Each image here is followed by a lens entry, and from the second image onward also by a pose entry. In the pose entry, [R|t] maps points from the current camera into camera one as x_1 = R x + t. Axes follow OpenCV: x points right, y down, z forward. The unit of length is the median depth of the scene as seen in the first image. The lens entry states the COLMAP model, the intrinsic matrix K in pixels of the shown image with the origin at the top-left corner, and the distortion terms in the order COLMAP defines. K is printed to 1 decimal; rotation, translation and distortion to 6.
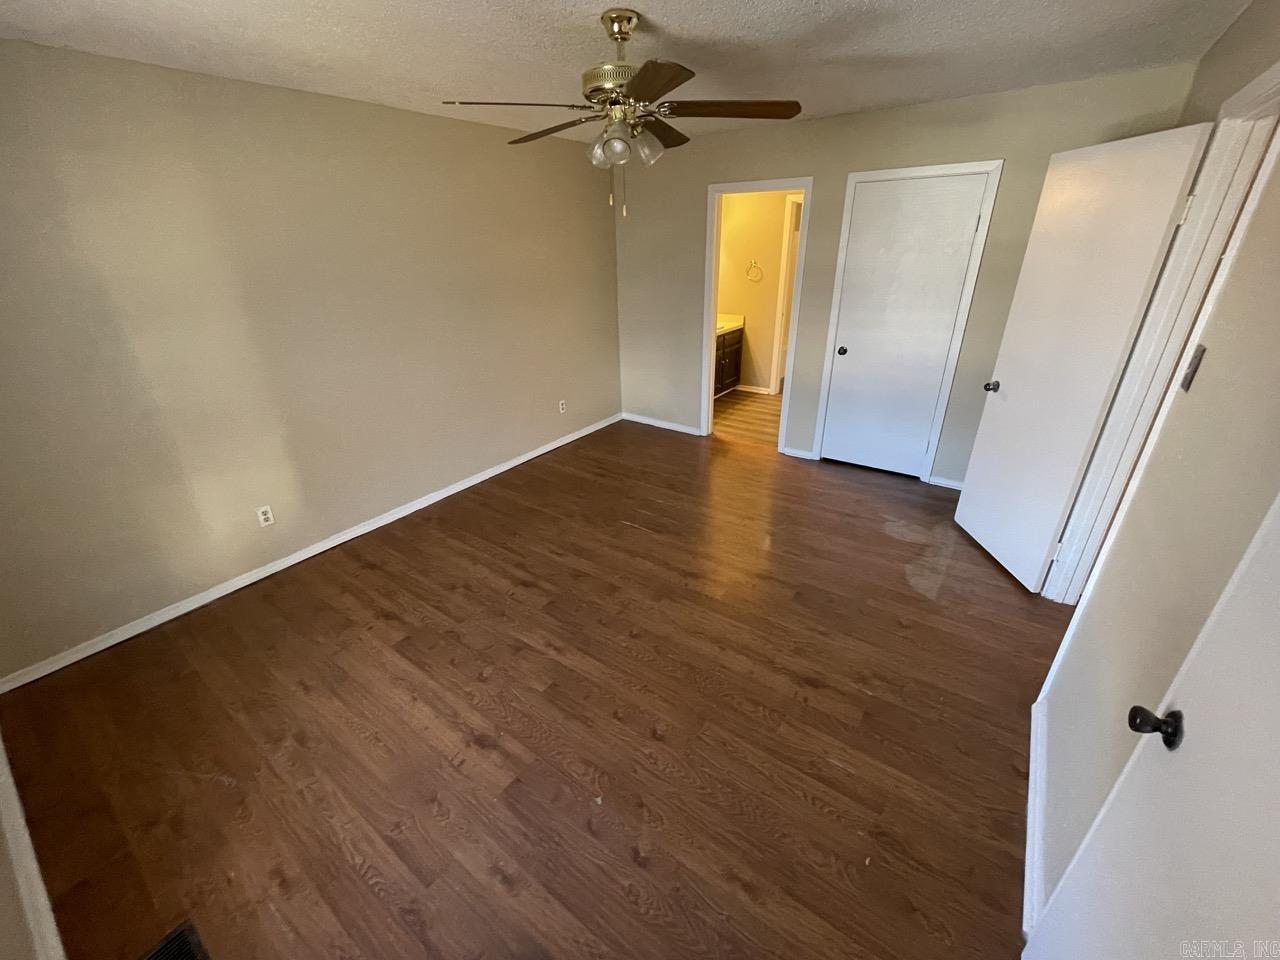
lens RADIAL K [[513.4, 0, 638.8], [0, 513.4, 478.3], [0, 0, 1]] dist [-0.000194, -0.000001]
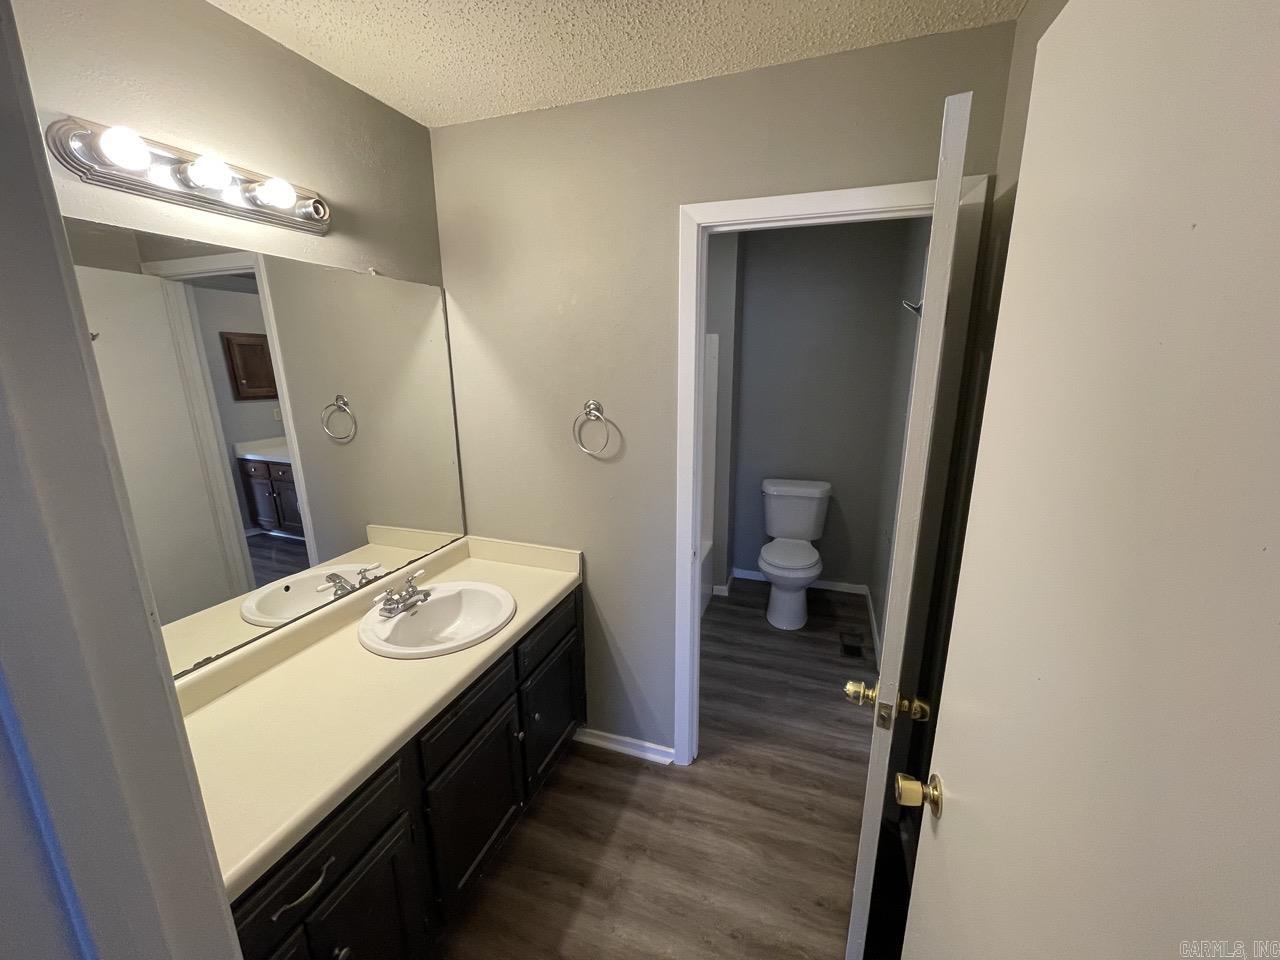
lens RADIAL K [[513.4, 0, 641.8], [0, 513.4, 481.1], [0, 0, 1]] dist [-0.000194, -0.000001]
pose [[0.963308, -0.050997, 0.263508, 0.154123], [0.101199, 0.978333, -0.180617, -0.292013], [-0.248588, 0.200656, 0.947598, 0.648699]]
